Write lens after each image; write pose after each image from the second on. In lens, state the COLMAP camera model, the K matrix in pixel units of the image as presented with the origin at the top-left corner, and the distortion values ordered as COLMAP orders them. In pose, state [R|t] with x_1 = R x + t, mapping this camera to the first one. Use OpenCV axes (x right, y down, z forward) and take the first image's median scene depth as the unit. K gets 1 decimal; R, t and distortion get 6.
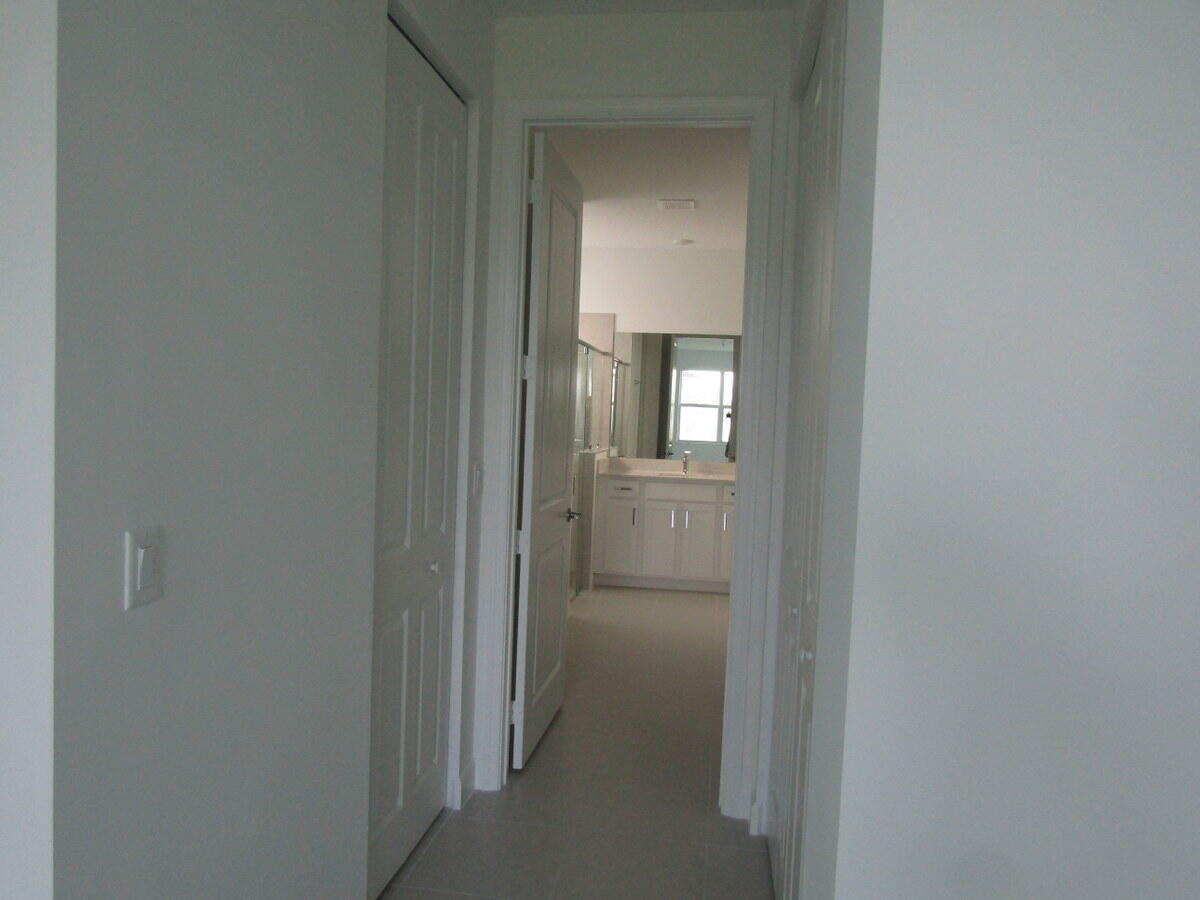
lens RADIAL K [[849.9, 0, 605.6], [0, 849.9, 454.9], [0, 0, 1]] dist [-0.006891, -0.002199]
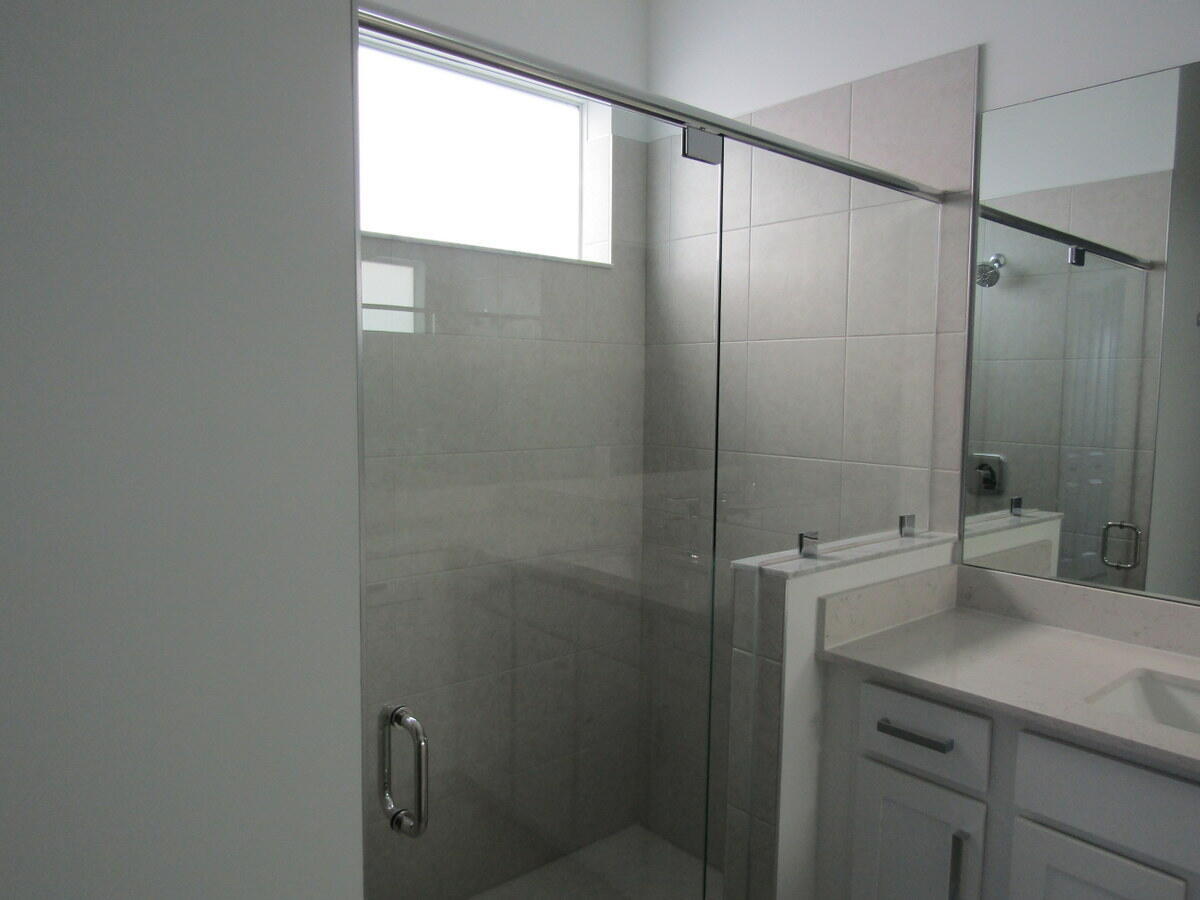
lens RADIAL K [[849.9, 0, 605.6], [0, 849.9, 454.9], [0, 0, 1]] dist [-0.006891, -0.002199]
pose [[0.753767, 0.016731, -0.656929, 0.106446], [-0.013890, 0.999858, 0.009528, -0.037065], [0.656995, 0.001943, 0.753893, 0.760060]]
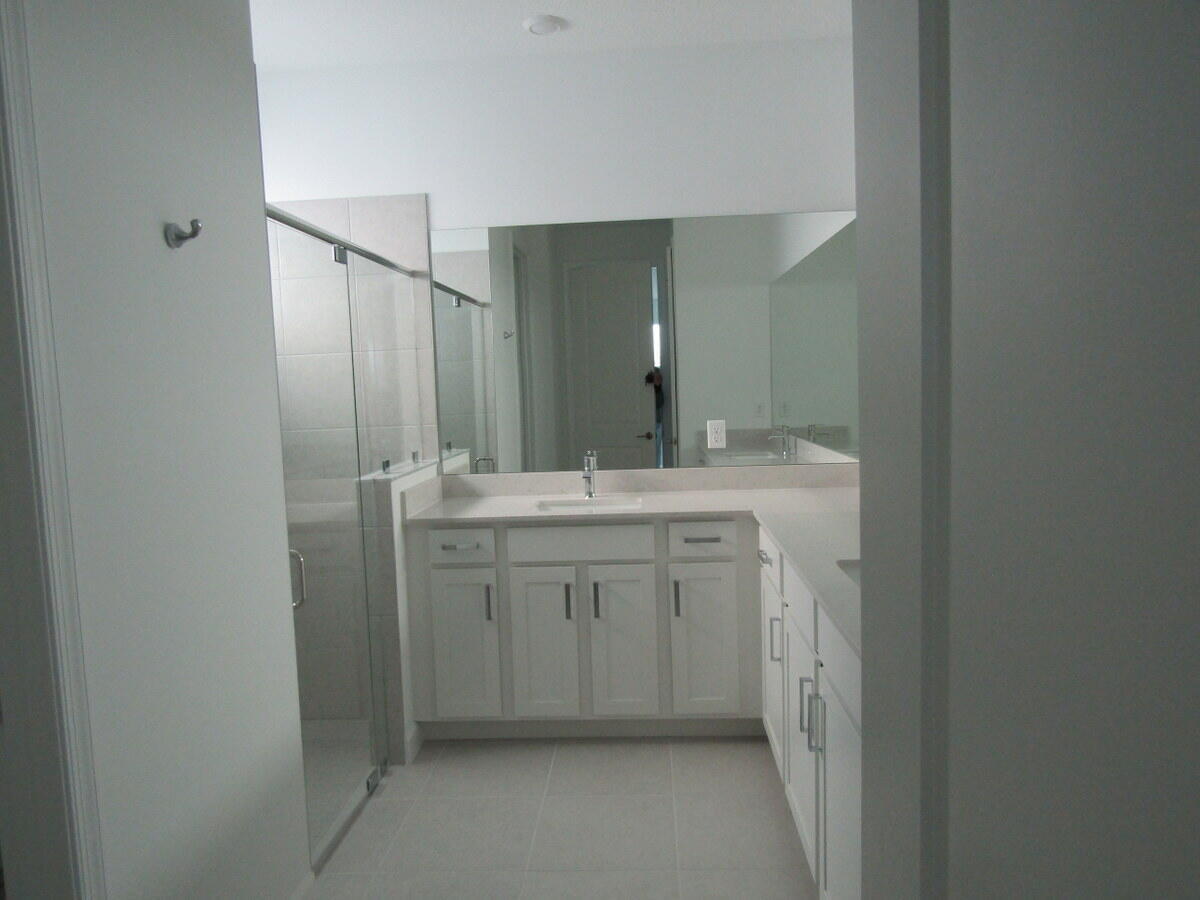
lens RADIAL K [[849.9, 0, 605.6], [0, 849.9, 454.9], [0, 0, 1]] dist [-0.006891, -0.002199]
pose [[0.993545, -0.085257, 0.074835, 0.069580], [0.082445, 0.995797, 0.039890, -0.023642], [-0.077921, -0.033463, 0.996398, 0.513176]]
